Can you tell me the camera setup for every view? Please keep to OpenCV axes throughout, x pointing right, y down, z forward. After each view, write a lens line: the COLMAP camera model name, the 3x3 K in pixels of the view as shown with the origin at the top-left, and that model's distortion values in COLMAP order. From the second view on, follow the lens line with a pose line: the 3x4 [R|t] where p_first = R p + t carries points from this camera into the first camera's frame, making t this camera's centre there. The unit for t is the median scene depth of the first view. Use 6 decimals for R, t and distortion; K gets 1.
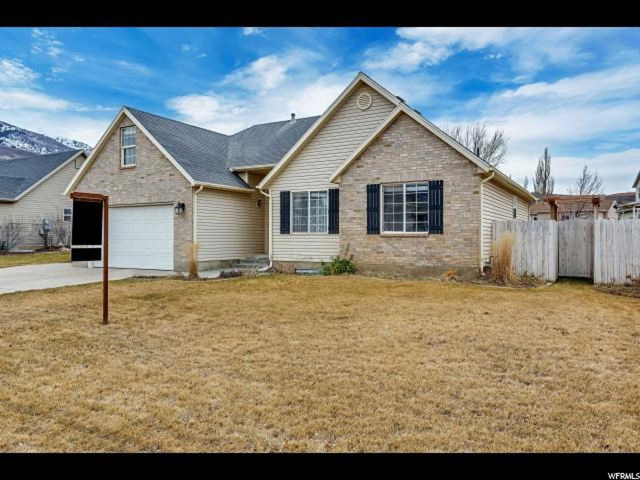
lens RADIAL K [[451.1, 0, 320.0], [0, 451.1, 240.0], [0, 0, 1]] dist [0.004099, 0.002144]
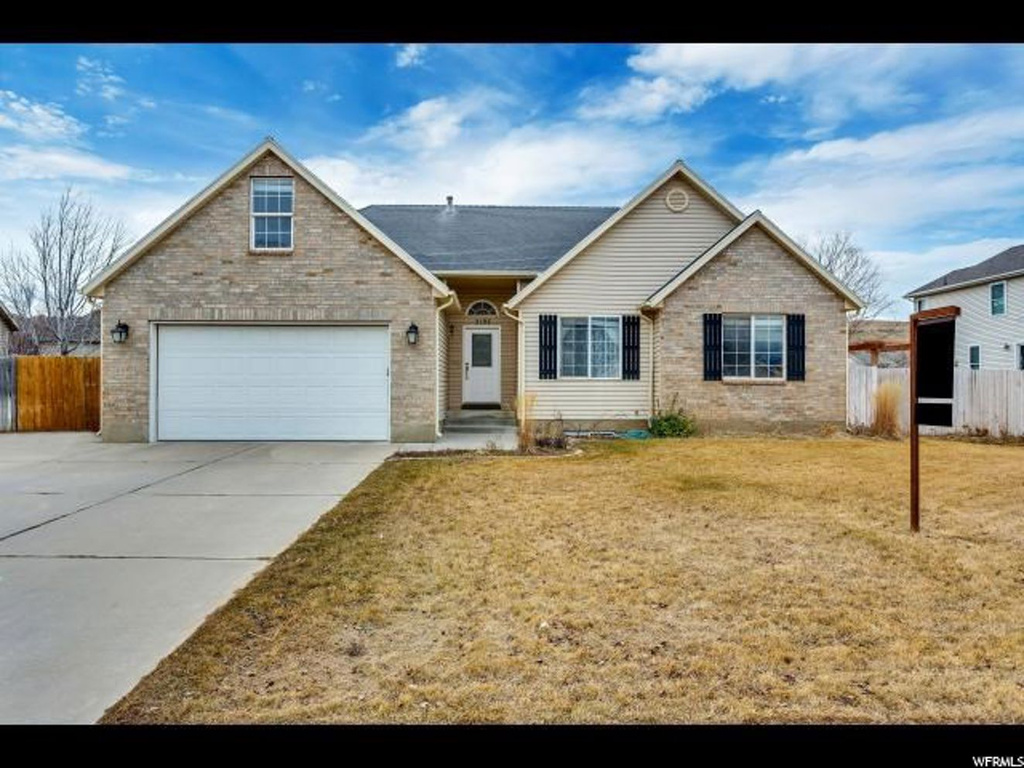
lens RADIAL K [[610.6, 0, 512.0], [0, 610.6, 384.0], [0, 0, 1]] dist [-0.001349, 0.000048]
pose [[0.868806, 0.004063, 0.495137, -0.608332], [-0.001448, 0.999983, -0.005664, -0.000733], [-0.495151, 0.004204, 0.868797, 0.258736]]
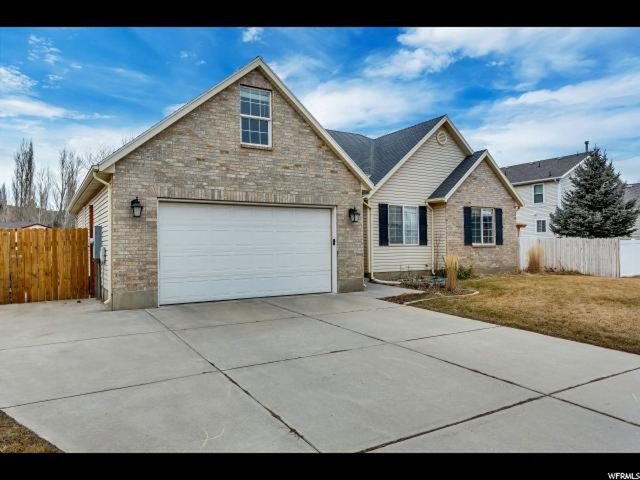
lens RADIAL K [[451.1, 0, 320.0], [0, 451.1, 240.0], [0, 0, 1]] dist [0.004099, 0.002144]
pose [[0.485069, 0.008046, 0.874439, -1.100086], [0.015932, 0.999710, -0.018036, -0.010449], [-0.874331, 0.022680, 0.484800, 0.674900]]
